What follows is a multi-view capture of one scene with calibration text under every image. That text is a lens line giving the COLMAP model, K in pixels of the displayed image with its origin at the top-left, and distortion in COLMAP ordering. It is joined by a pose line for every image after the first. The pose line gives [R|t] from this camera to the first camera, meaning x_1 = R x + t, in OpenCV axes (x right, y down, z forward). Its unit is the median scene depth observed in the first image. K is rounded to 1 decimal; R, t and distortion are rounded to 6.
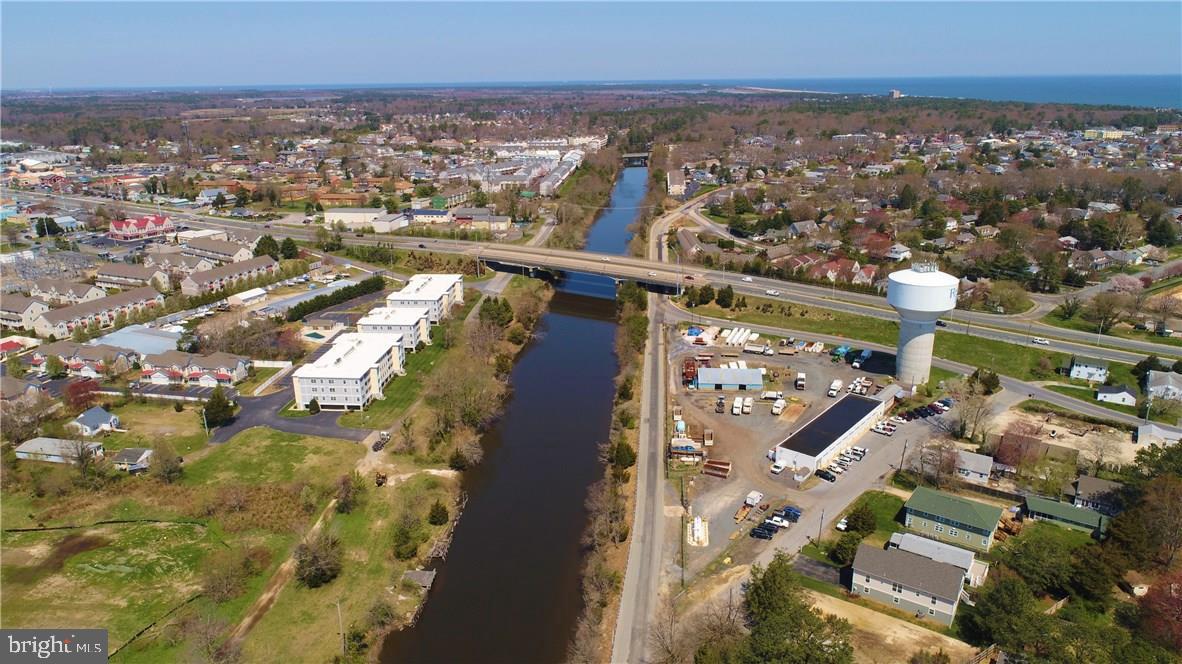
lens RADIAL K [[789.9, 0, 589.9], [0, 789.9, 332.6], [0, 0, 1]] dist [0.005411, -0.001261]
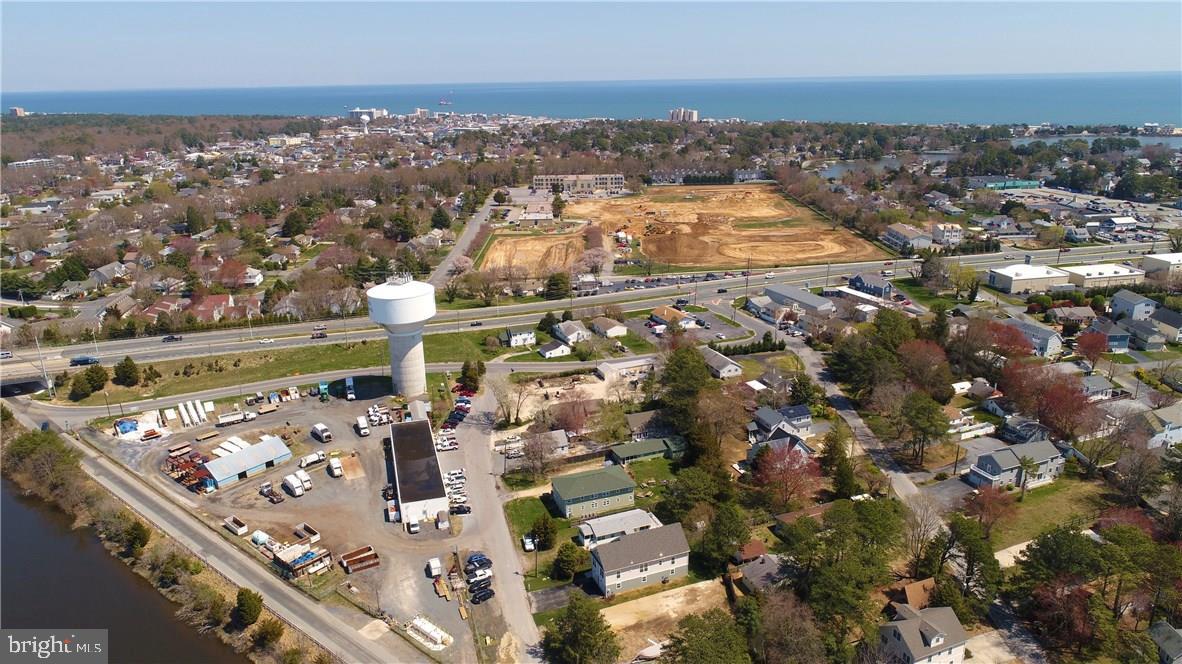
lens RADIAL K [[789.9, 0, 590.6], [0, 789.9, 331.3], [0, 0, 1]] dist [0.005411, -0.001261]
pose [[0.559692, -0.252733, 0.789222, -0.236179], [0.266351, 0.956691, 0.117474, -0.071645], [-0.784731, 0.144460, 0.602768, 0.217369]]
